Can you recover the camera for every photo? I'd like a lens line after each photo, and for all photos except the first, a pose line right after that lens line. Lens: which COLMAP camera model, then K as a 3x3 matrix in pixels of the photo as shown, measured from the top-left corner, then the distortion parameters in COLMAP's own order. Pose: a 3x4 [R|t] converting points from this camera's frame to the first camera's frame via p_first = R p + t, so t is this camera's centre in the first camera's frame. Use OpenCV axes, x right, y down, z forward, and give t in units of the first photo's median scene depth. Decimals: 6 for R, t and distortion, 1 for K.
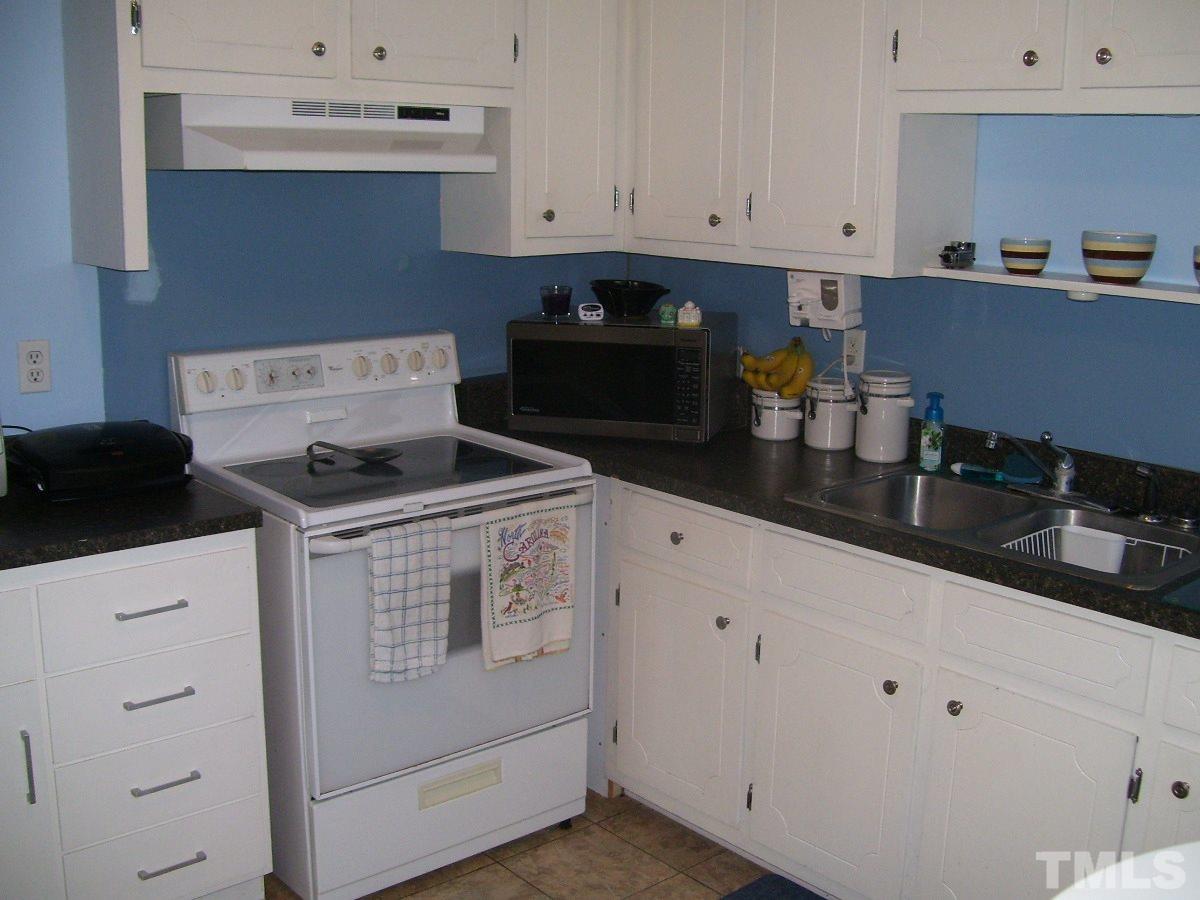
lens RADIAL K [[1315.0, 0, 625.0], [0, 1315.0, 456.6], [0, 0, 1]] dist [-0.185833, 0.159637]
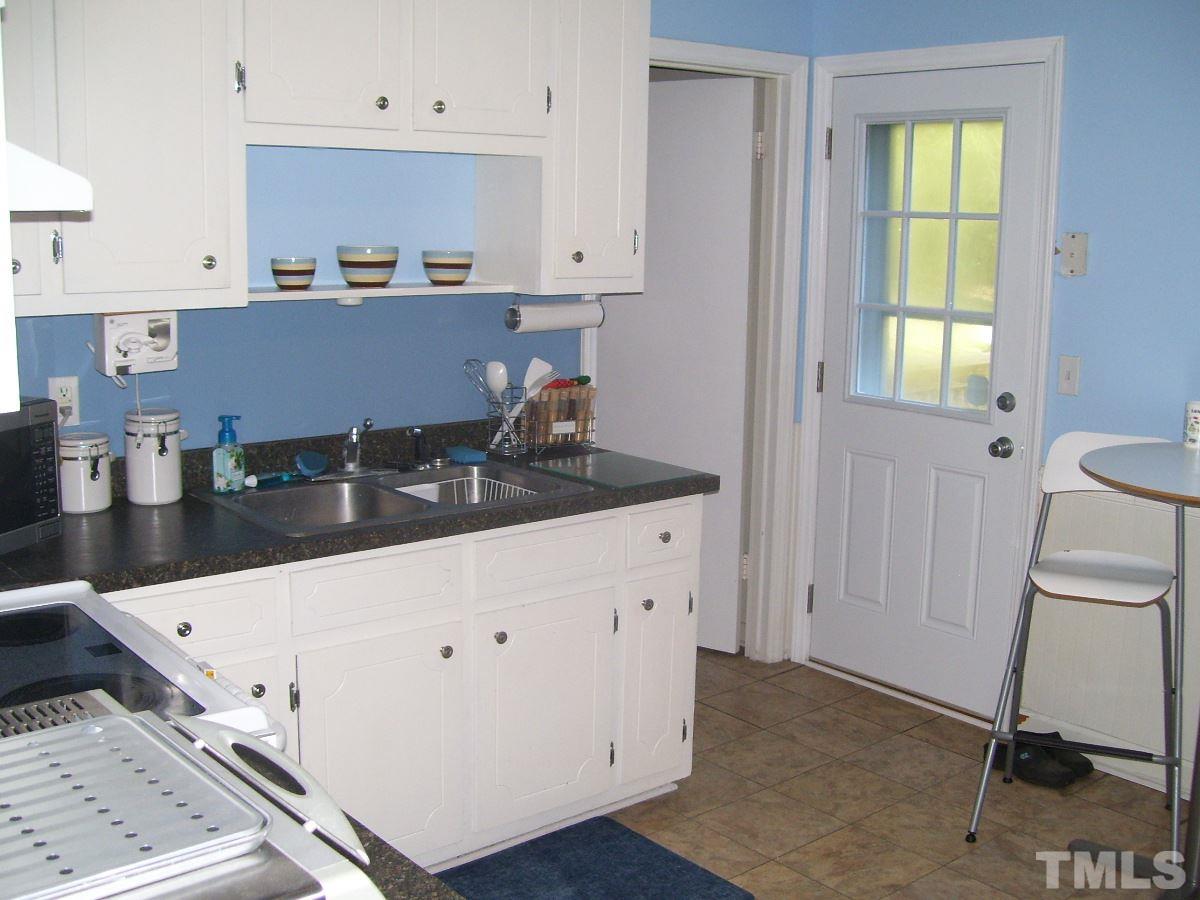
lens RADIAL K [[1315.0, 0, 625.0], [0, 1315.0, 456.6], [0, 0, 1]] dist [-0.185833, 0.159637]
pose [[0.011805, -0.203742, 0.978954, -0.819509], [0.191807, 0.961303, 0.197755, -0.172076], [-0.981362, 0.185436, 0.050427, 0.702529]]
